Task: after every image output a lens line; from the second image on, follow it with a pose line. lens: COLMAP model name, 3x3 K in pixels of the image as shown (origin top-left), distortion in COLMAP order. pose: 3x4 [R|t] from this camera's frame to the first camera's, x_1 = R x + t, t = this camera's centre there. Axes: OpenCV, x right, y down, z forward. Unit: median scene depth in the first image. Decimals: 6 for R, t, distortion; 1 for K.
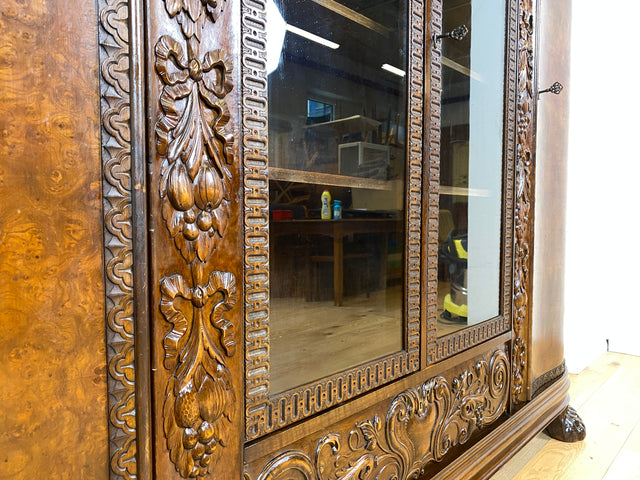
lens RADIAL K [[478.8, 0, 318.0], [0, 478.8, 247.8], [0, 0, 1]] dist [0.008930, -0.003908]
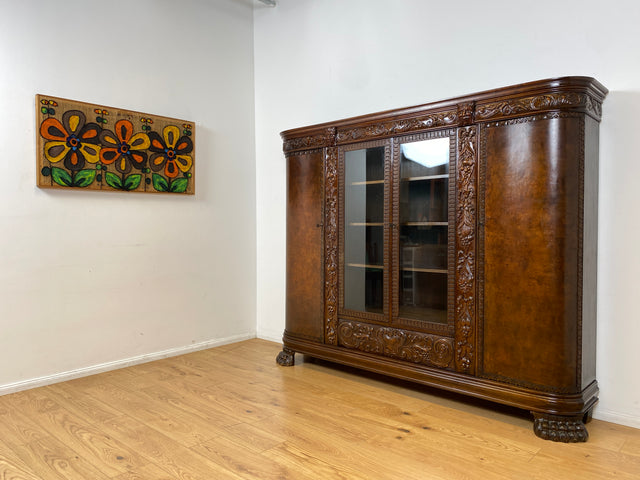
lens RADIAL K [[476.3, 0, 320.0], [0, 476.3, 240.0], [0, 0, 1]] dist [0.006398, 0.002044]
pose [[0.014375, 0.024422, -0.999598, 4.045609], [-0.059491, 0.997952, 0.023527, -0.427541], [0.998125, 0.059129, 0.015798, 0.499943]]
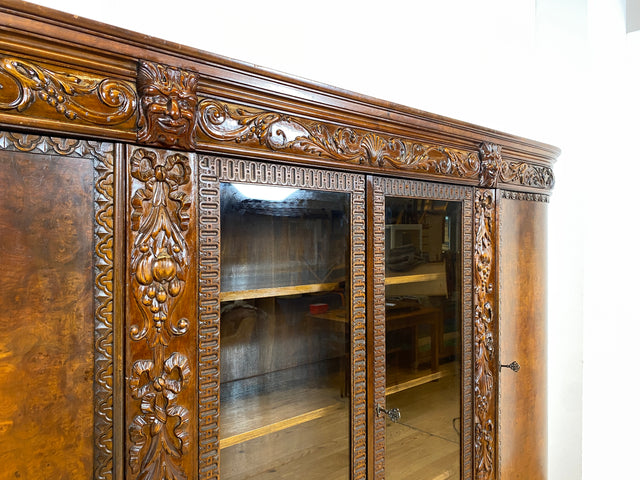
lens RADIAL K [[476.3, 0, 320.0], [0, 476.3, 240.0], [0, 0, 1]] dist [0.006398, 0.002044]
pose [[0.993350, 0.003088, -0.115094, 0.269222], [-0.008427, 0.998909, -0.045932, -0.929915], [0.114827, 0.046596, 0.992292, -0.314435]]
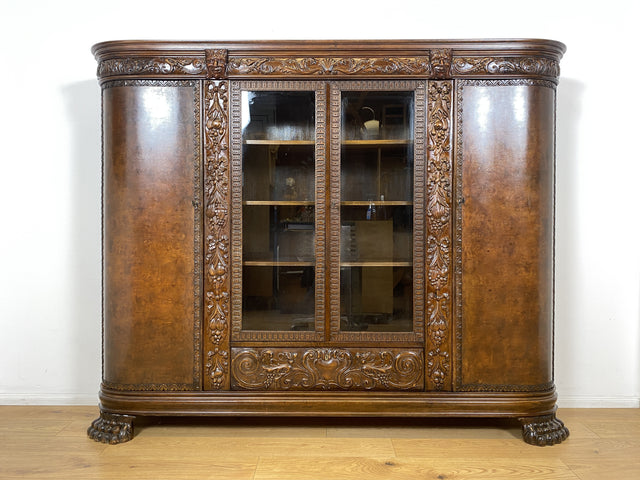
lens RADIAL K [[484.5, 0, 320.0], [0, 484.5, 240.0], [0, 0, 1]] dist [0.009836, -0.001552]
pose [[0.672957, 0.013048, -0.739566, 2.261187], [-0.043613, 0.998805, -0.022064, -0.223501], [0.738394, 0.047103, 0.672722, -0.748683]]
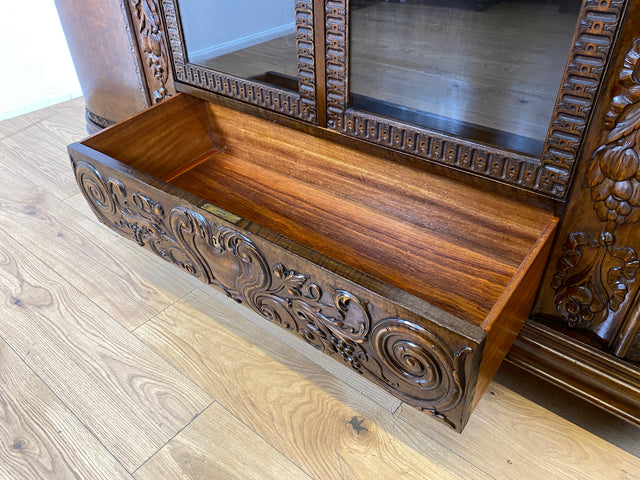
lens RADIAL K [[491.6, 0, 320.0], [0, 491.6, 240.0], [0, 0, 1]] dist [0.032839, -0.001891]
pose [[0.060271, 0.585107, -0.808713, 1.350161], [-0.034977, 0.810926, 0.584102, -0.167182], [0.997569, -0.006918, 0.069340, 1.077185]]
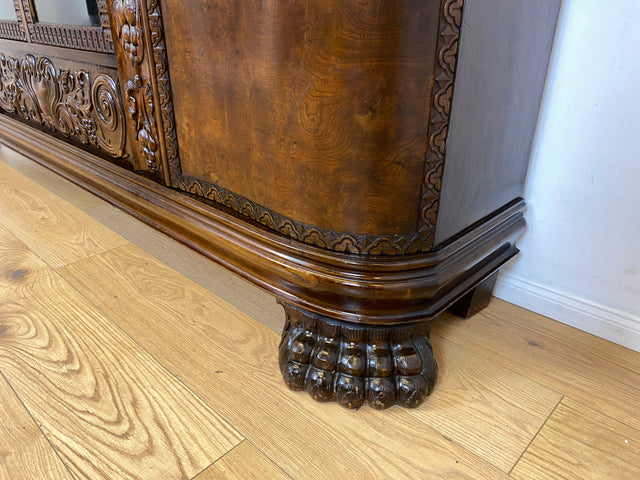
lens RADIAL K [[495.5, 0, 320.0], [0, 495.5, 240.0], [0, 0, 1]] dist [-0.029667, -0.000752]
pose [[-0.003167, 0.446115, -0.894970, 1.839156], [-0.059399, 0.893311, 0.445497, 0.117886], [0.998229, 0.054571, 0.023670, 2.032440]]
